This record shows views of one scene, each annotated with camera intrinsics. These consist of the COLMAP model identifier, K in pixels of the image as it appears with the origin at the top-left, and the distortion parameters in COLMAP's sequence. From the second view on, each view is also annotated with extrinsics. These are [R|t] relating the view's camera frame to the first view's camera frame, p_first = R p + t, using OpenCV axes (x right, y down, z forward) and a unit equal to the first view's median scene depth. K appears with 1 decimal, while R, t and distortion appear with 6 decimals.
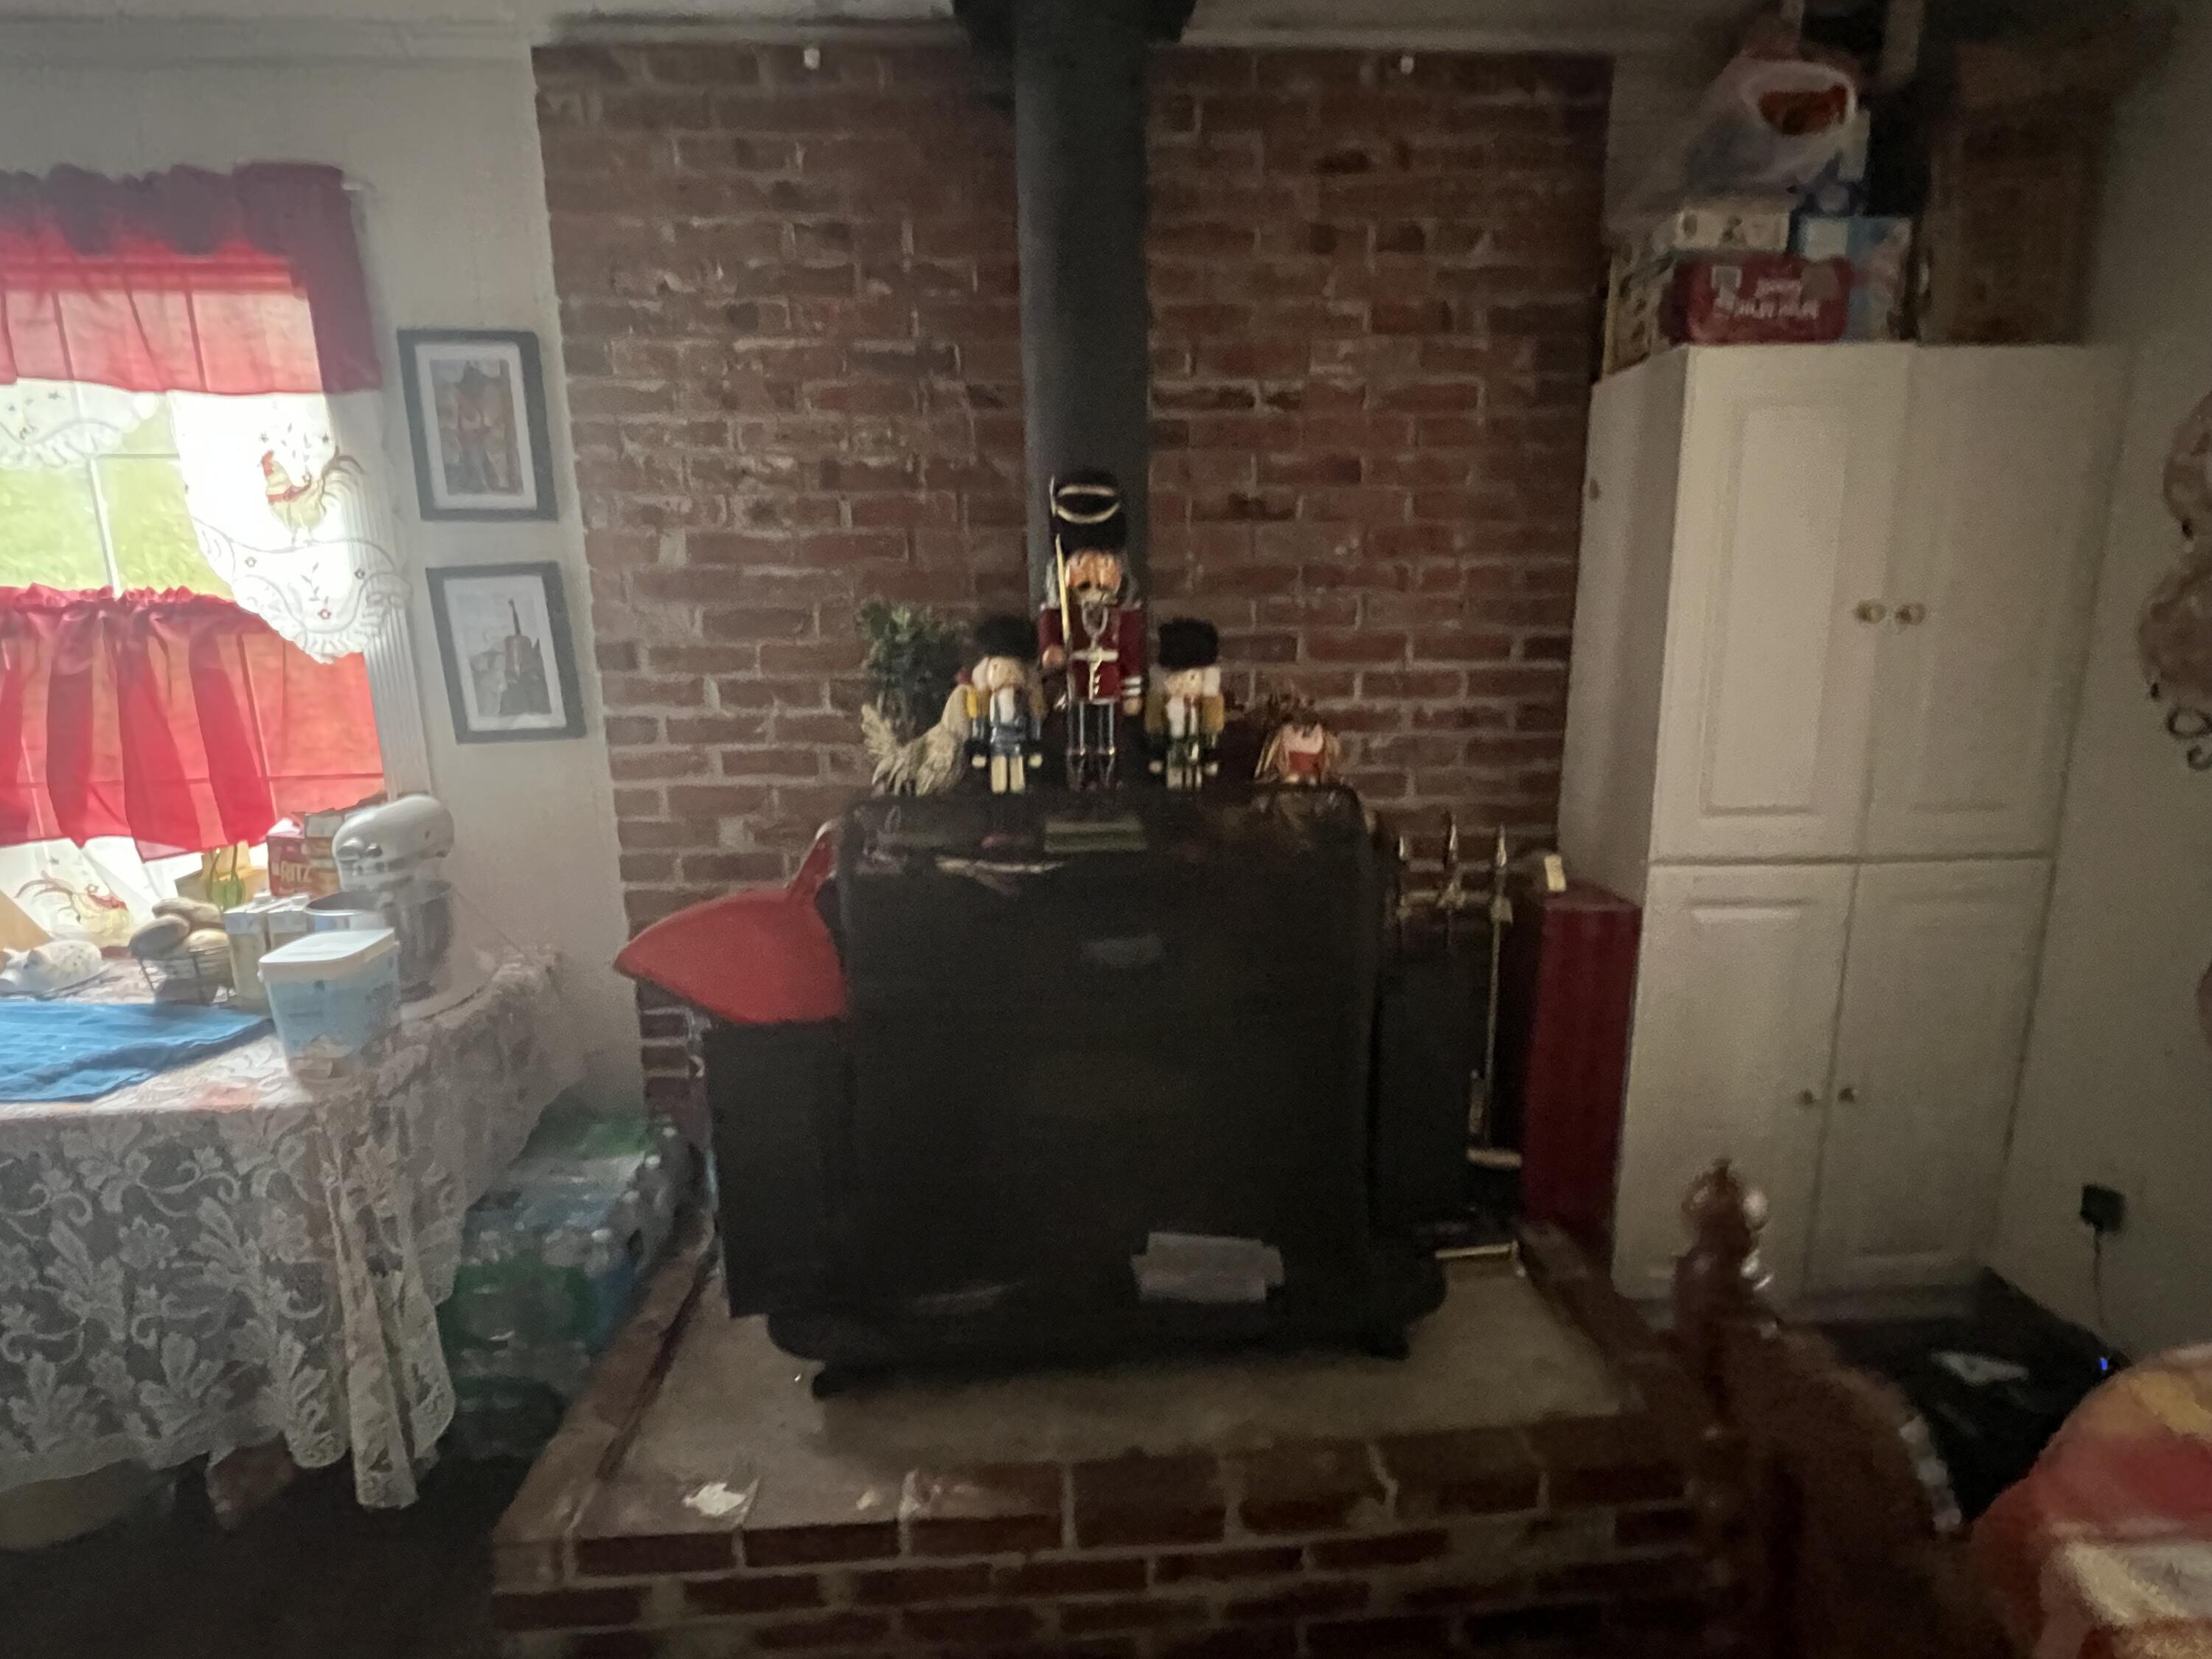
lens RADIAL K [[1061.9, 0, 1100.4], [0, 1061.9, 831.2], [0, 0, 1]] dist [0.000346, -0.000112]
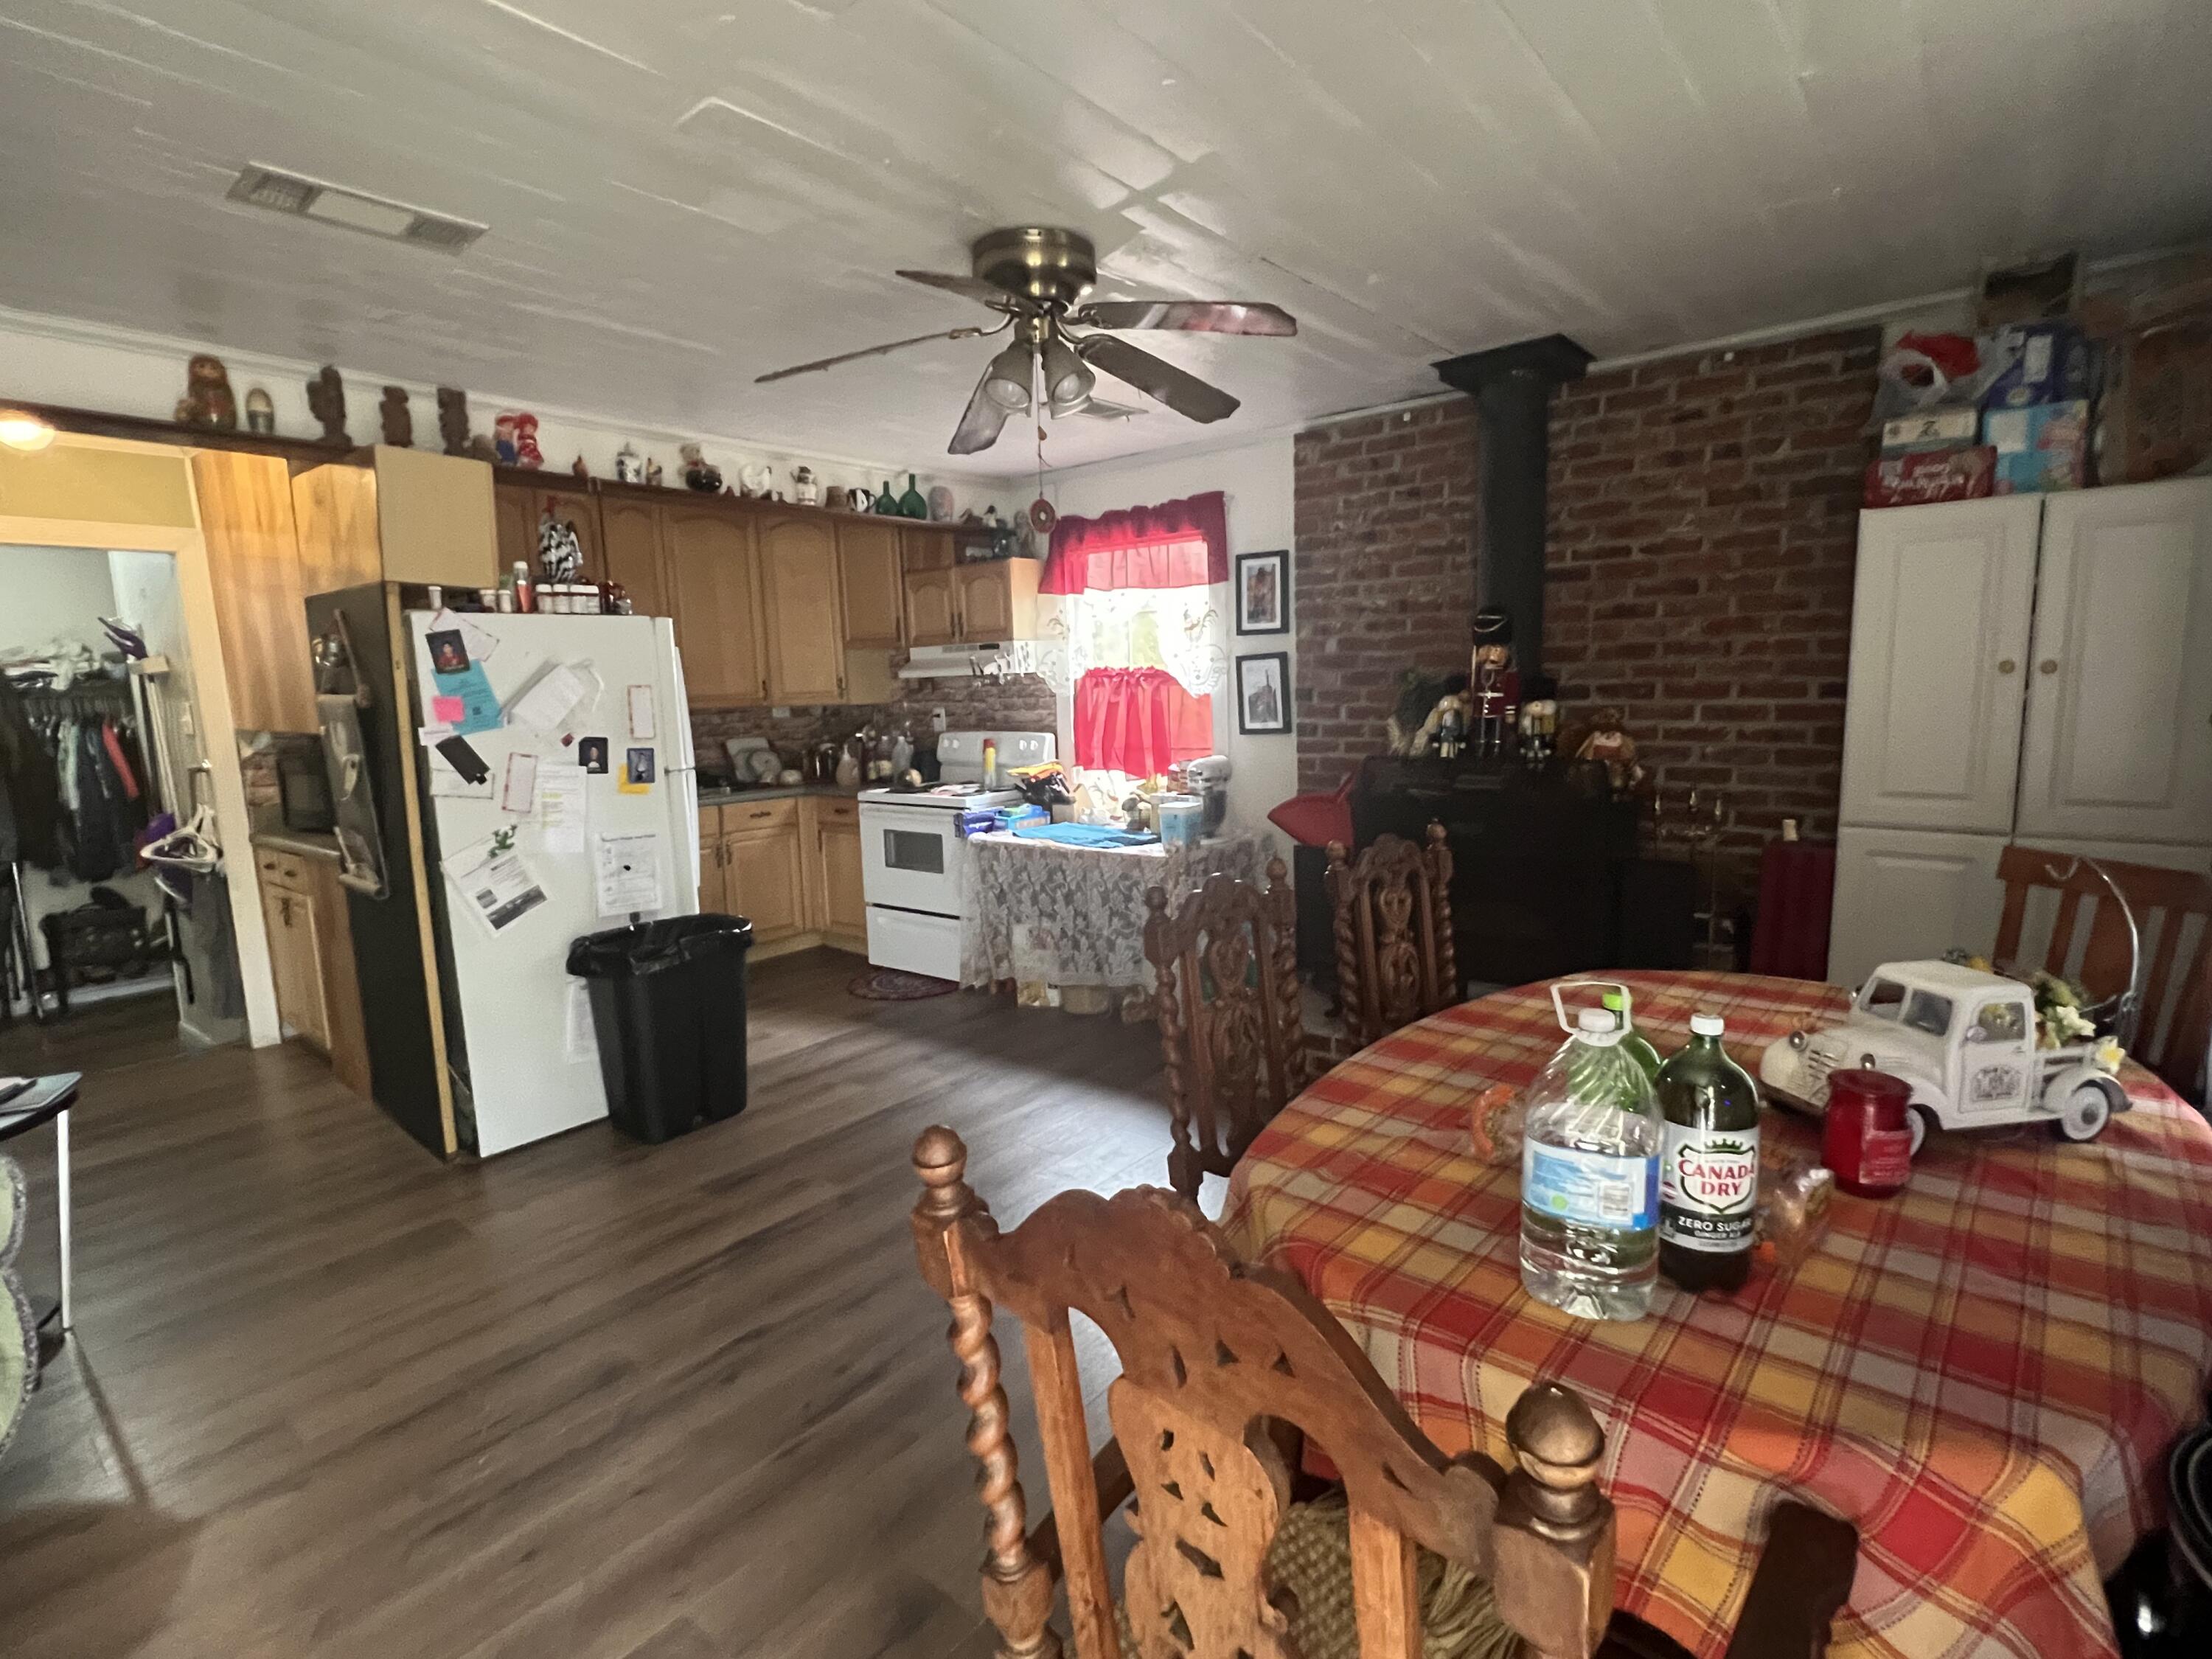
lens RADIAL K [[1061.9, 0, 1103.4], [0, 1061.9, 834.1], [0, 0, 1]] dist [0.000346, -0.000112]
pose [[0.737659, 0.089112, -0.669267, 0.728159], [-0.113741, 0.993486, 0.006917, 0.150456], [0.665524, 0.071021, 0.742990, -0.870701]]
